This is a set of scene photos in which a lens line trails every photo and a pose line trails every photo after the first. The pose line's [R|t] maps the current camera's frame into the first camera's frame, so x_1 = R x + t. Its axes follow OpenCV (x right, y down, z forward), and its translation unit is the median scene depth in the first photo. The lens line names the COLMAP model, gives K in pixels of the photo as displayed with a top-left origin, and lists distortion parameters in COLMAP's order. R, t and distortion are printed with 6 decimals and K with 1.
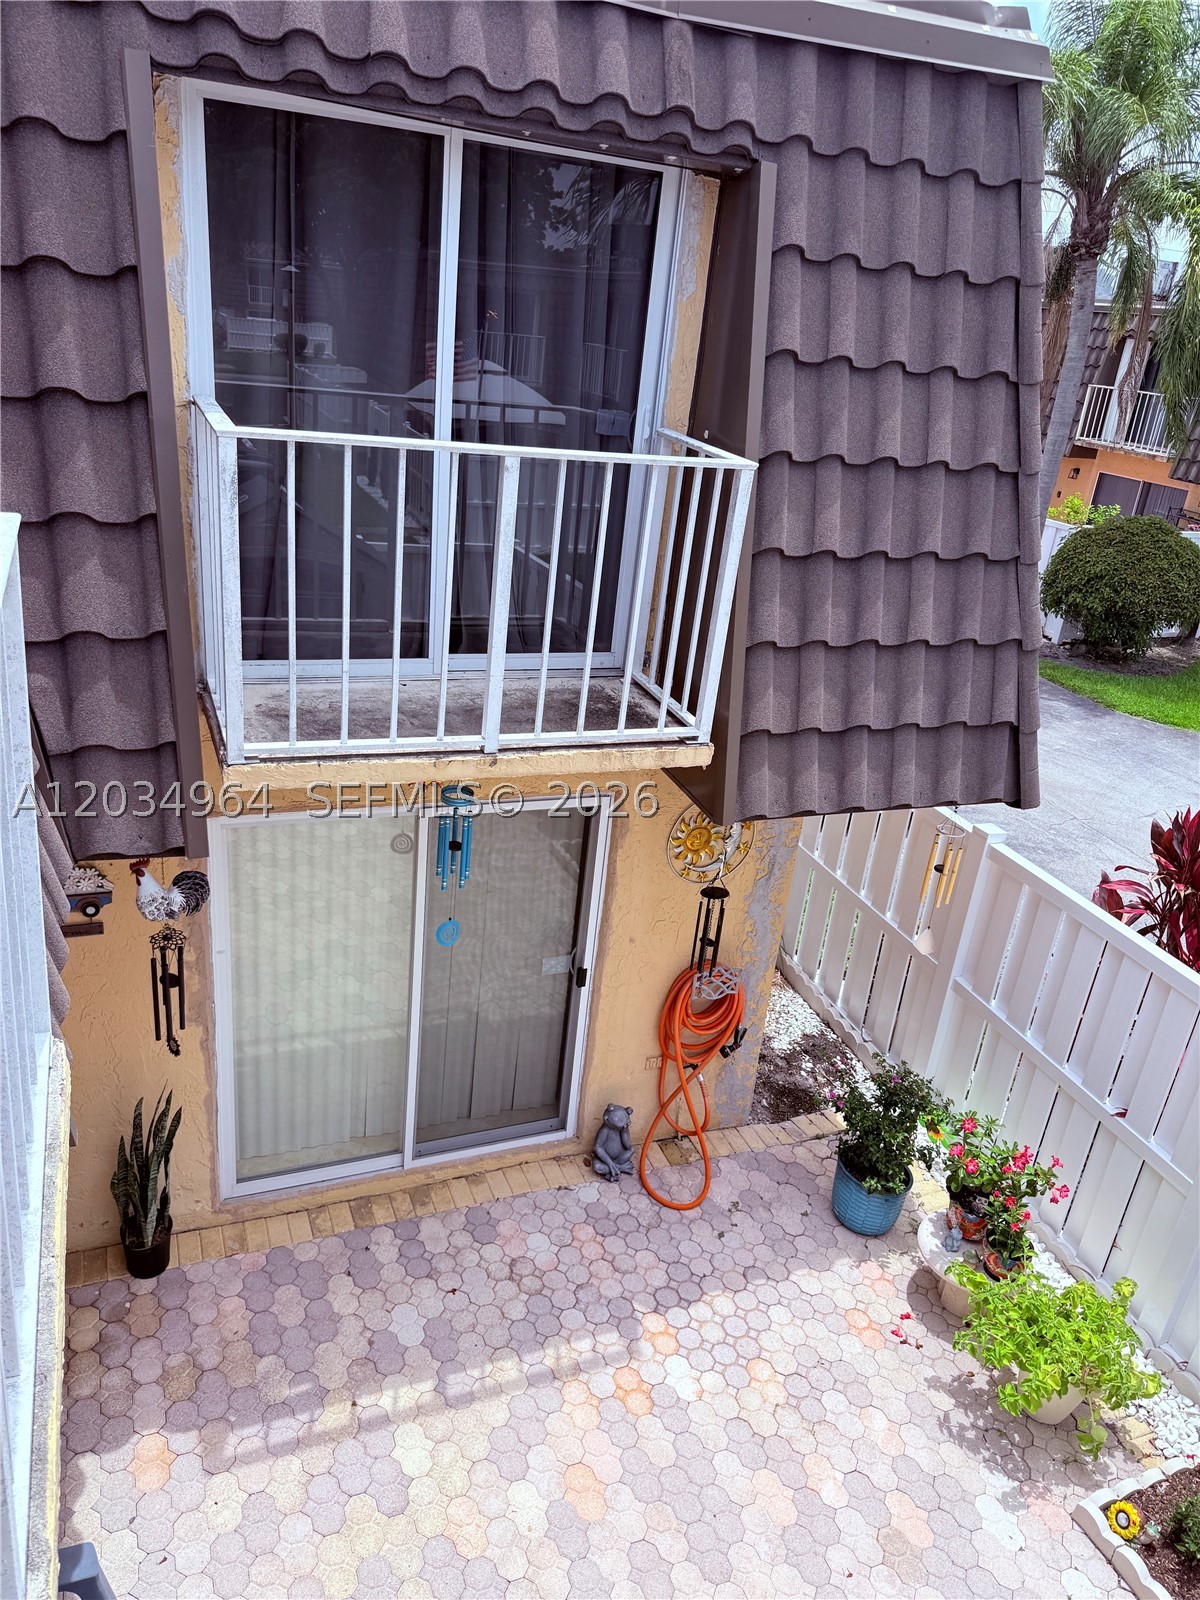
lens RADIAL K [[1122.1, 0, 604.6], [0, 1122.1, 812.2], [0, 0, 1]] dist [0.076935, -0.106800]
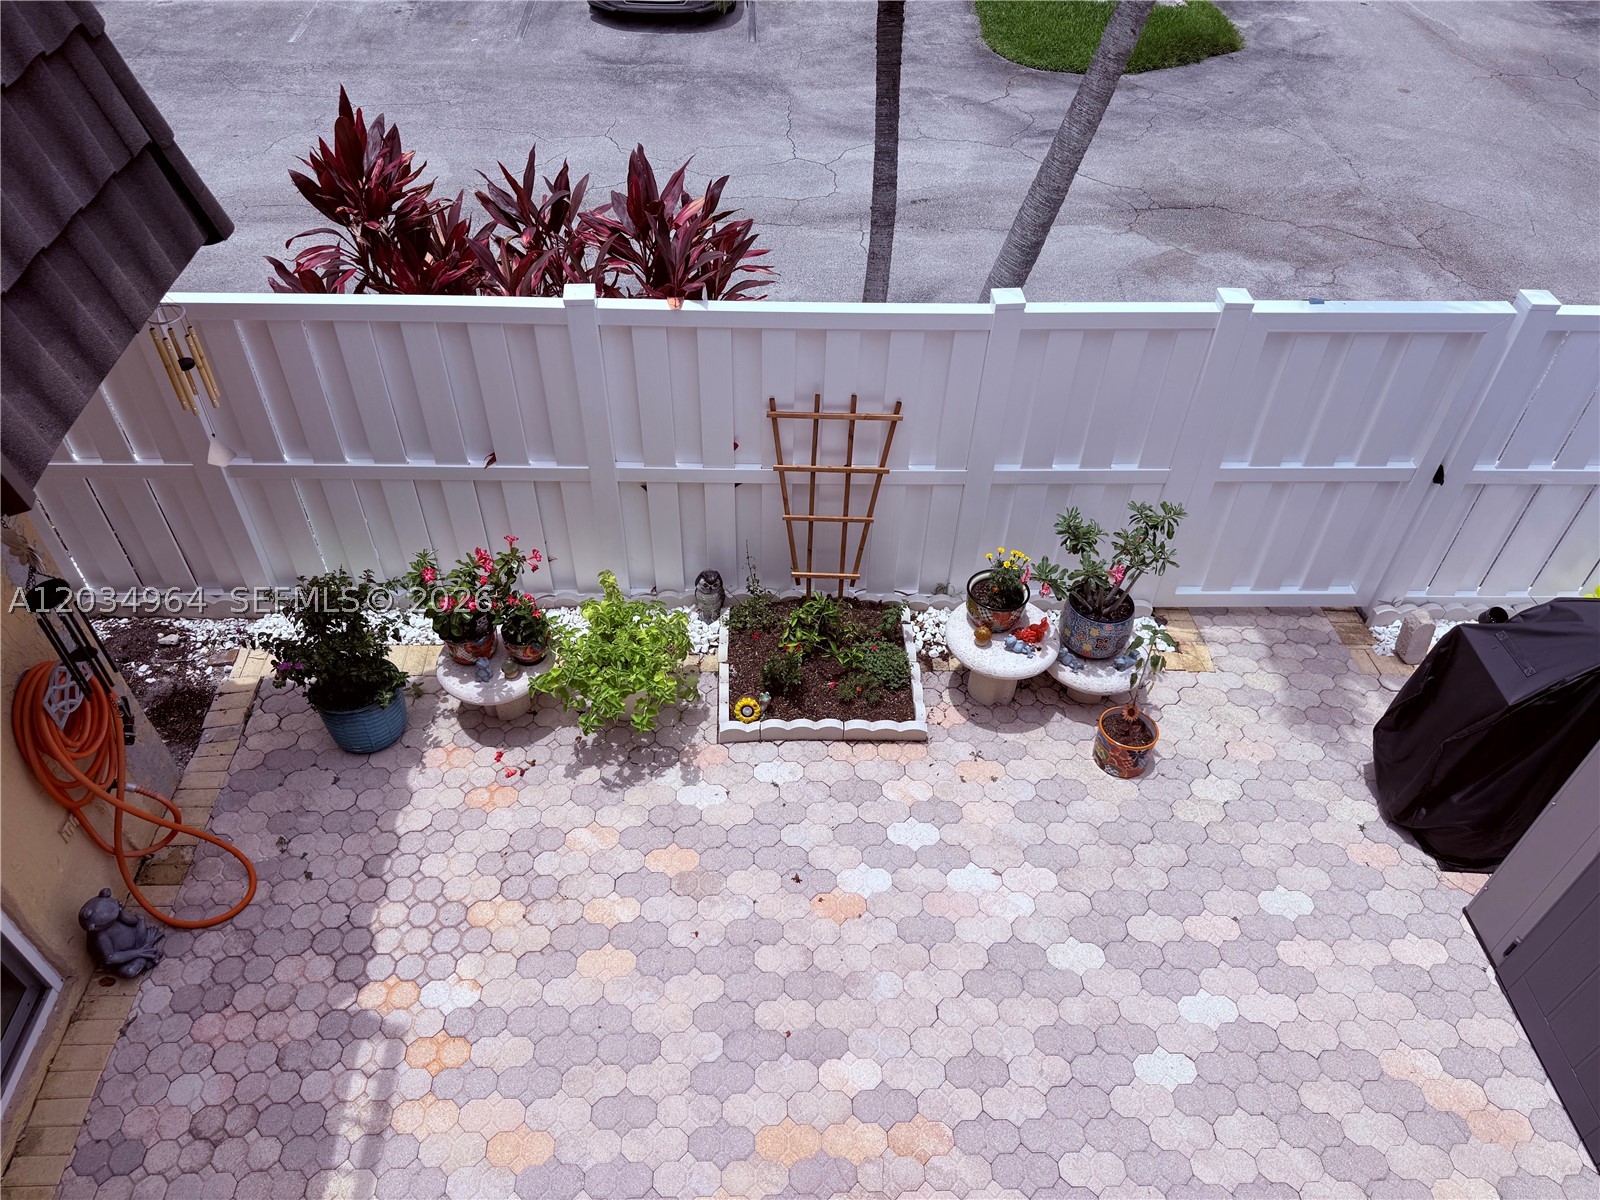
lens RADIAL K [[1122.1, 0, 791.1], [0, 1122.1, 601.7], [0, 0, 1]] dist [0.076935, -0.106800]
pose [[0.348809, -0.721848, 0.597719, -0.144813], [0.402141, 0.691357, 0.600257, -0.146173], [-0.846531, 0.030992, 0.531436, 0.263676]]
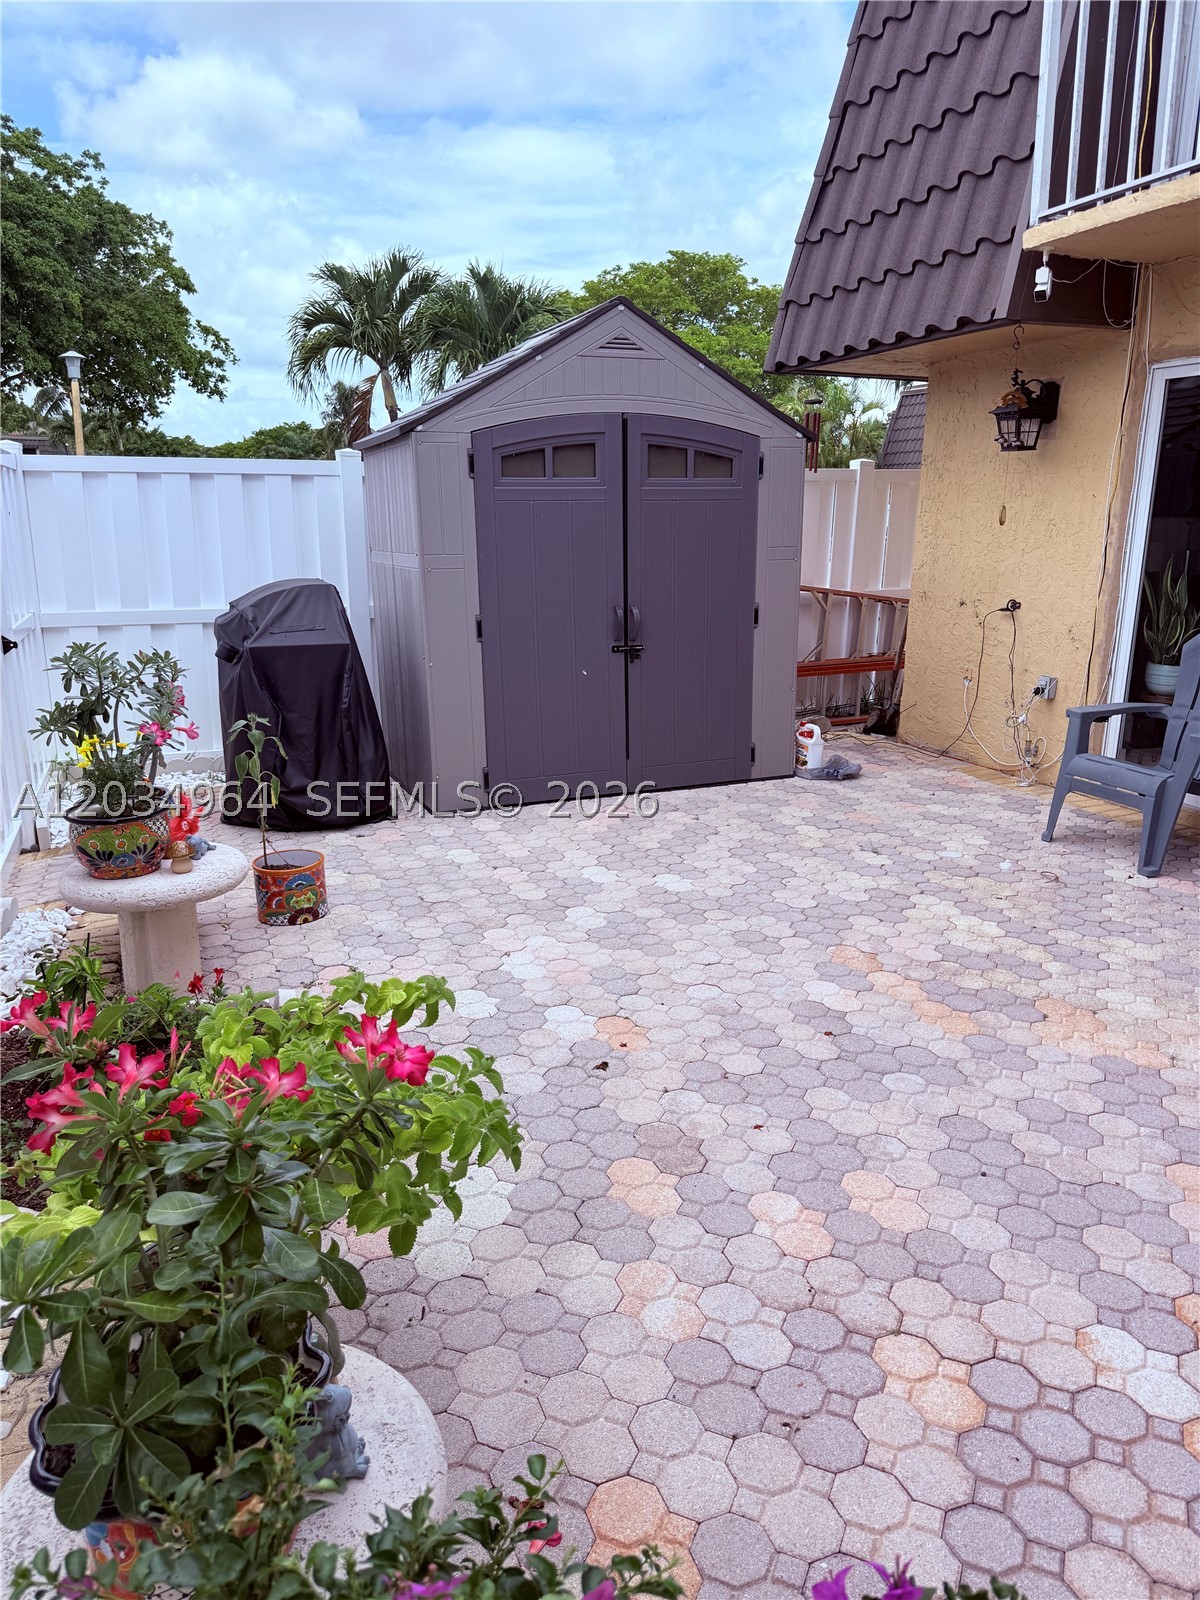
lens RADIAL K [[1122.1, 0, 587.0], [0, 1122.1, 827.7], [0, 0, 1]] dist [0.076935, -0.106800]
pose [[-0.993326, -0.115303, -0.002958, 0.274765], [-0.090468, 0.762955, 0.640090, 0.099026], [-0.071547, 0.636086, -0.768294, 1.144638]]
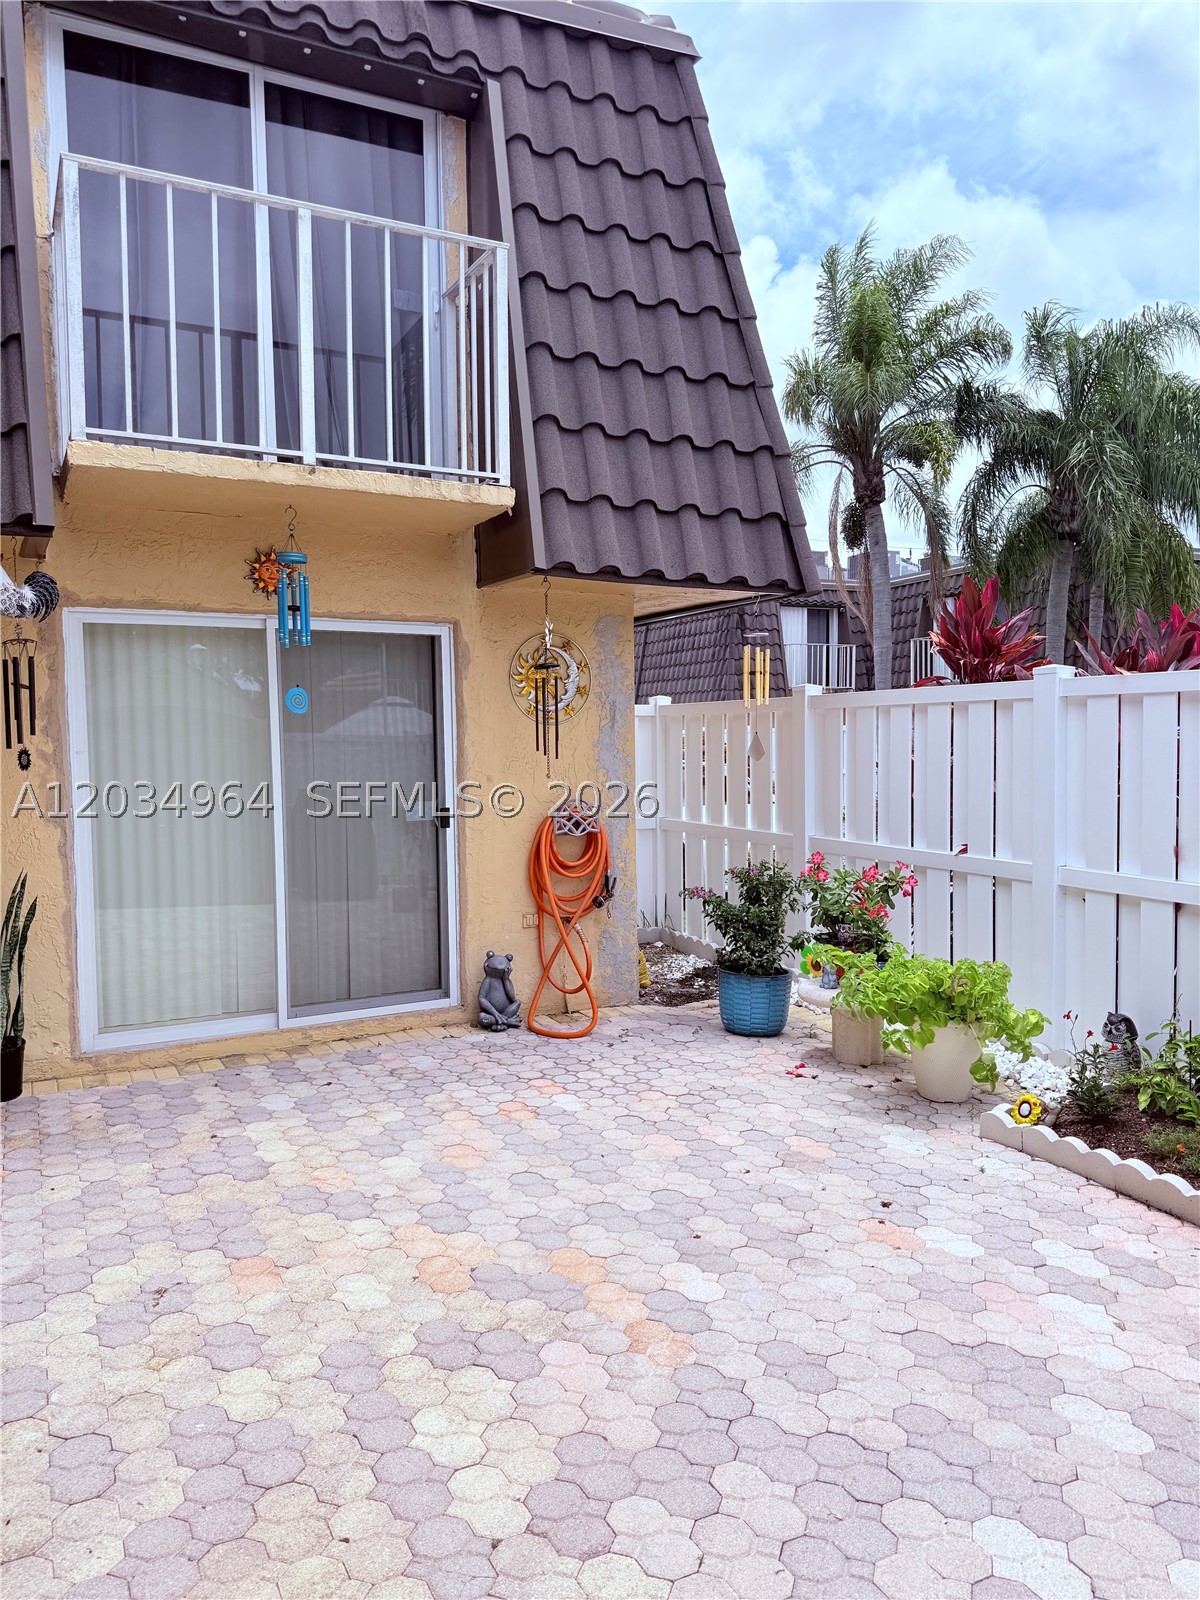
lens RADIAL K [[1122.1, 0, 604.9], [0, 1122.1, 801.9], [0, 0, 1]] dist [0.076935, -0.106800]
pose [[0.989569, -0.120983, 0.078205, 0.051474], [0.140737, 0.927800, -0.345514, 0.565245], [-0.030758, 0.352917, 0.935149, 0.018228]]
